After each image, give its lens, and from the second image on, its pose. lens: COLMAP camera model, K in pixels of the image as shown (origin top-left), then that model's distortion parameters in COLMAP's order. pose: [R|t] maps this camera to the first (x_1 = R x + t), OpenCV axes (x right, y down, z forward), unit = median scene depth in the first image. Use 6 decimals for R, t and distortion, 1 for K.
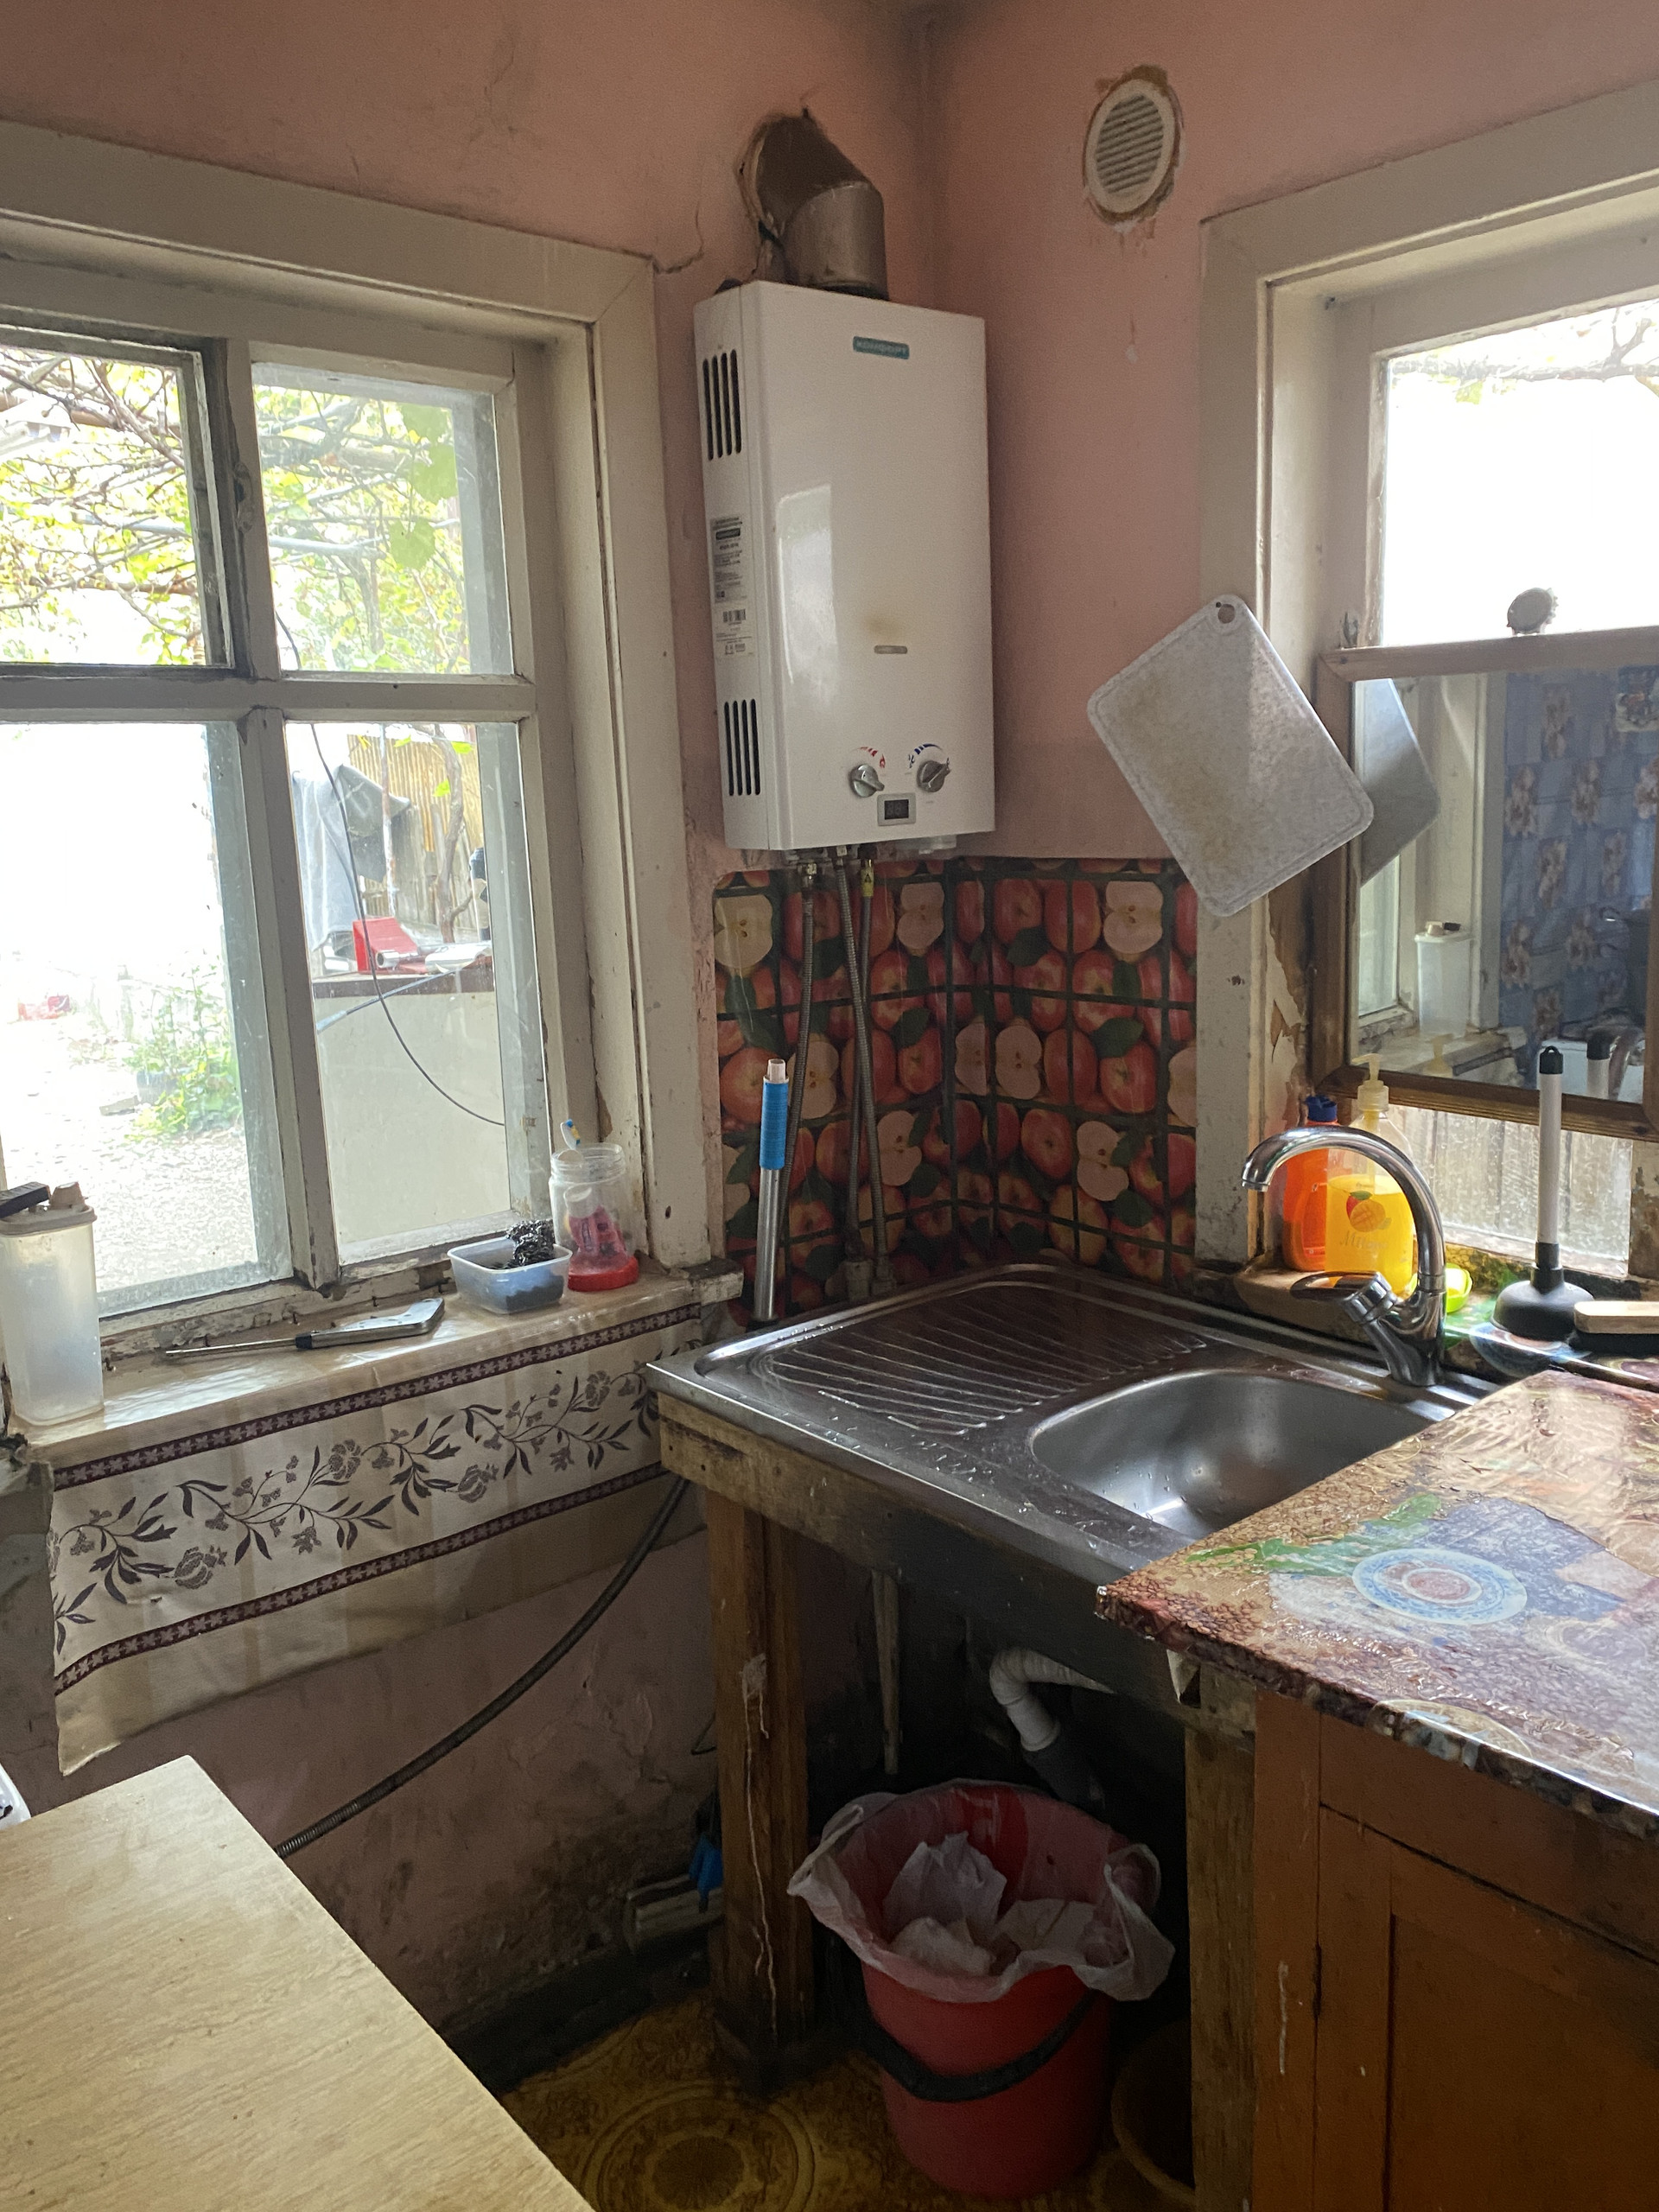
lens RADIAL K [[1707.4, 0, 830.7], [0, 1707.4, 1094.2], [0, 0, 1]] dist [0.121648, -0.297017]
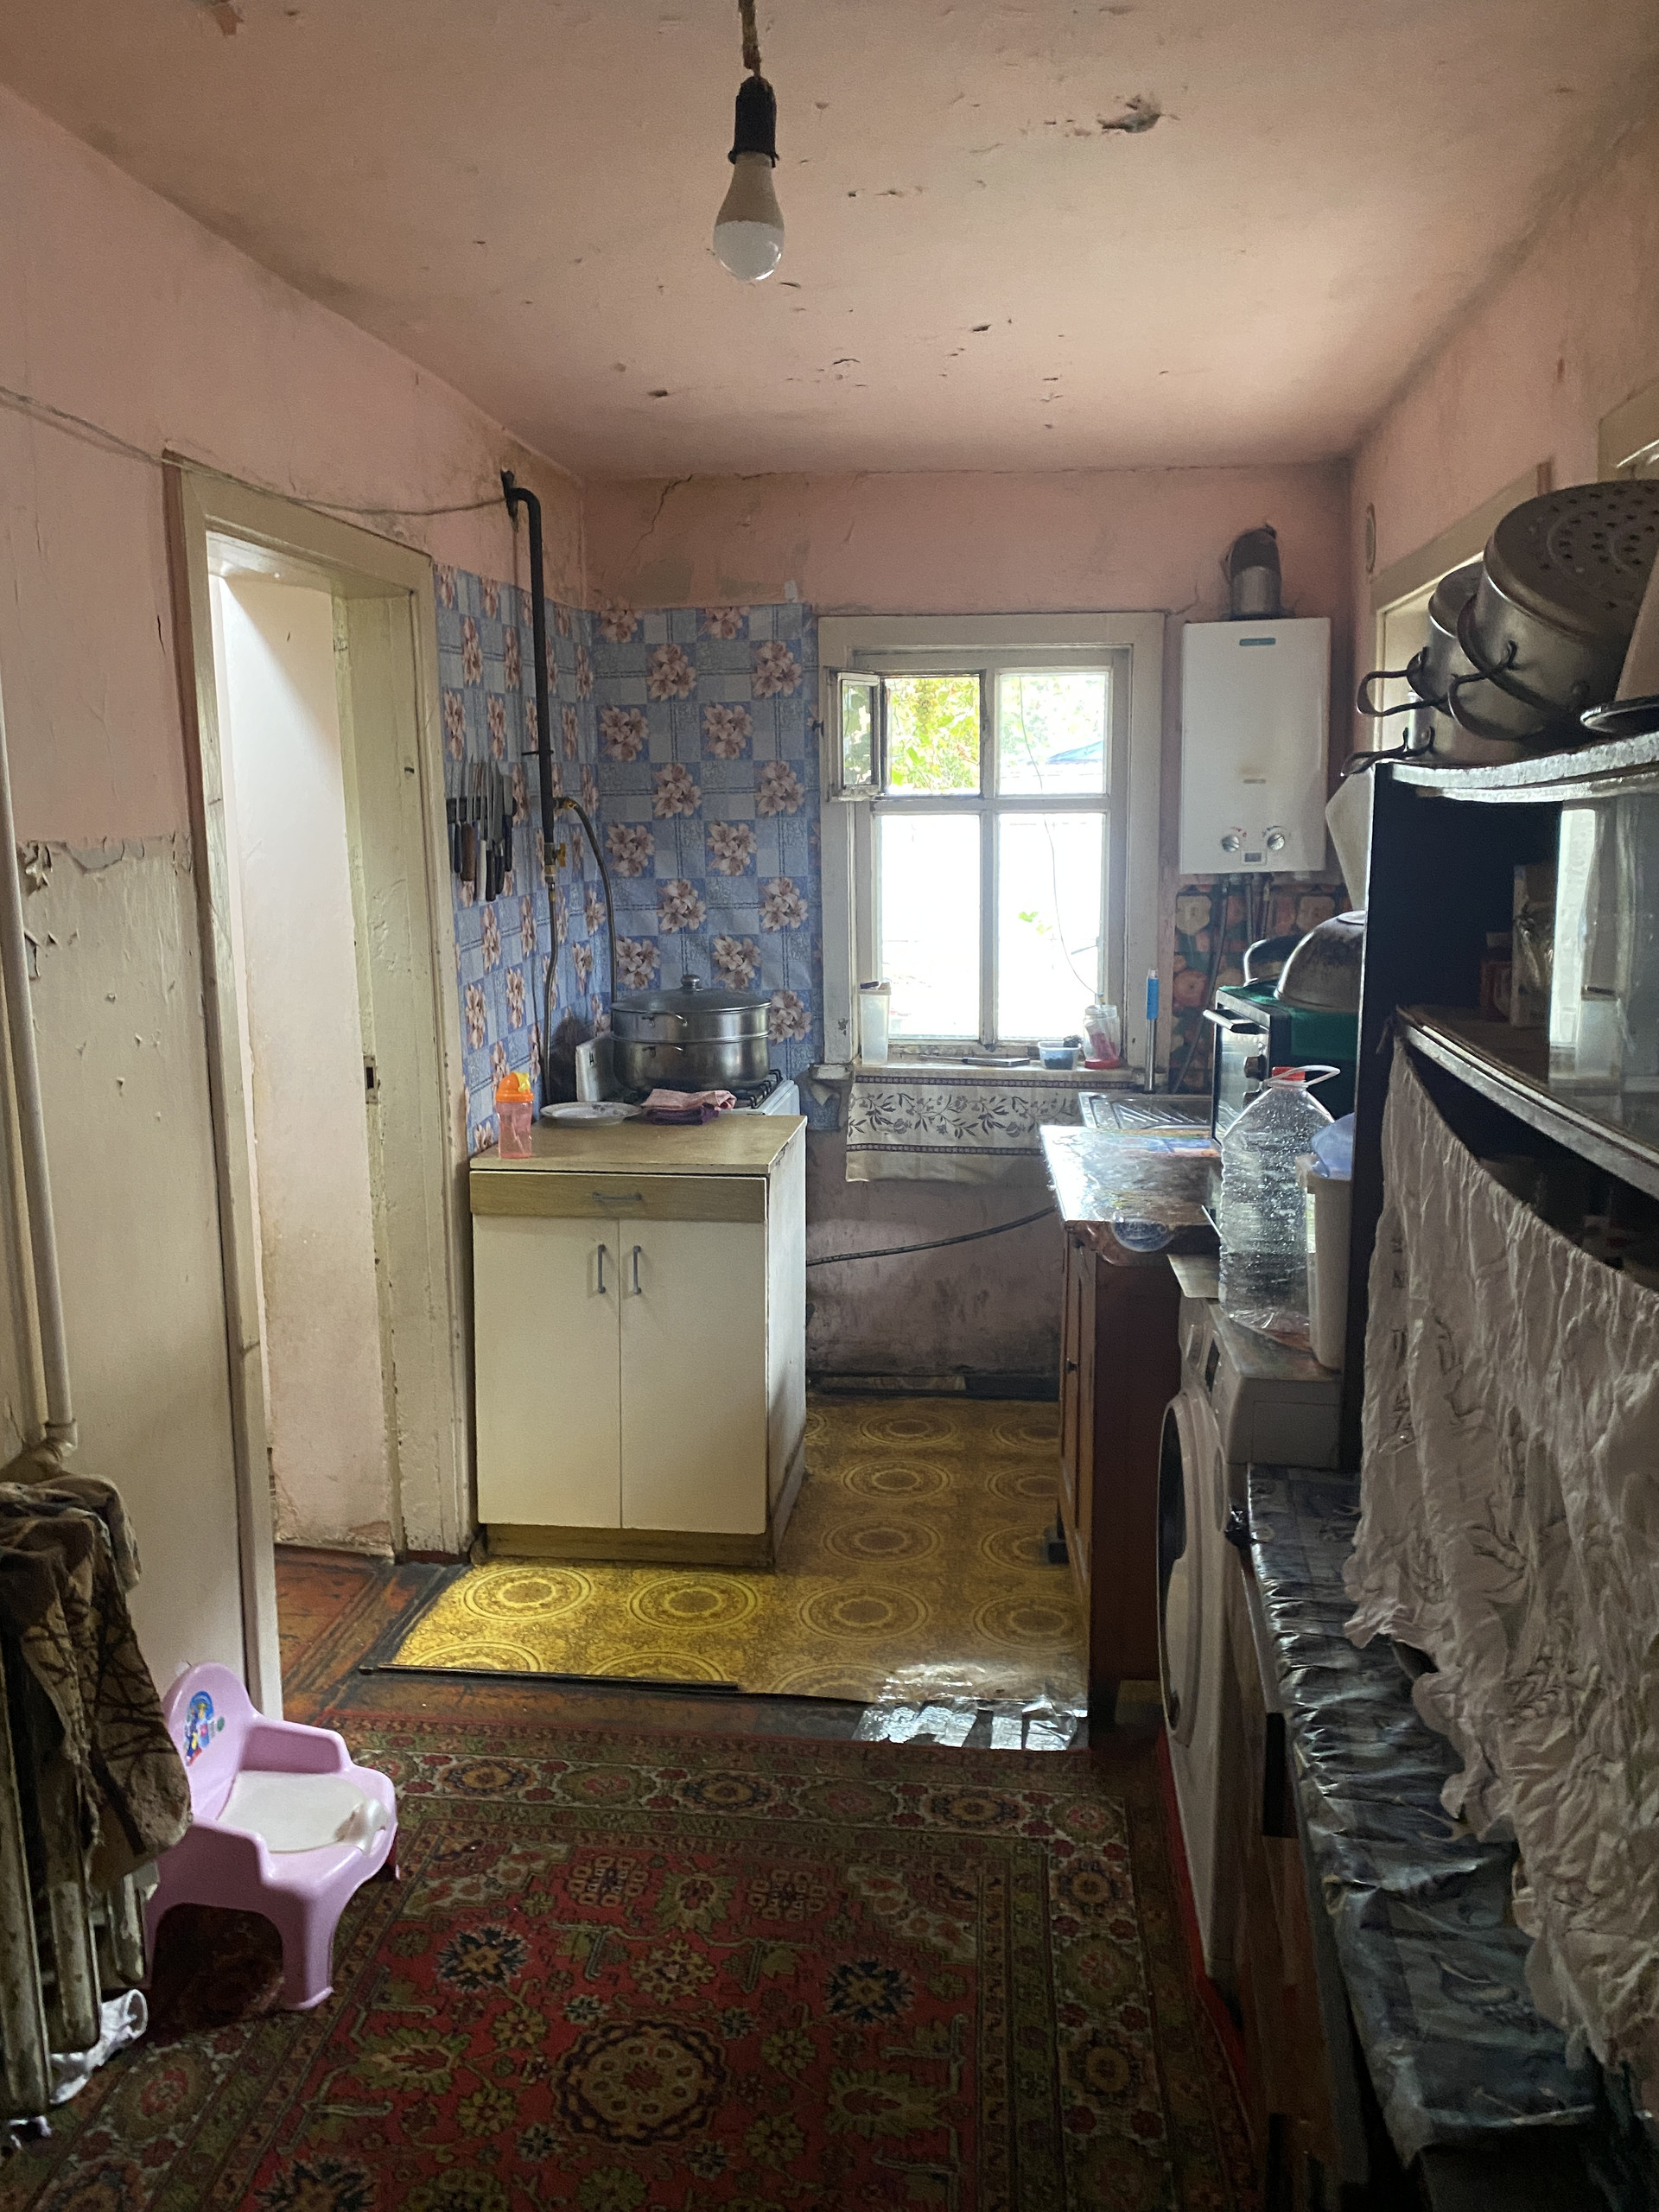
lens RADIAL K [[1707.4, 0, 830.7], [0, 1707.4, 1094.2], [0, 0, 1]] dist [0.121648, -0.297017]
pose [[0.641979, 0.128724, -0.755839, 1.478882], [-0.153644, 0.987408, 0.037662, 0.128637], [0.751170, 0.091952, 0.653673, -0.792102]]
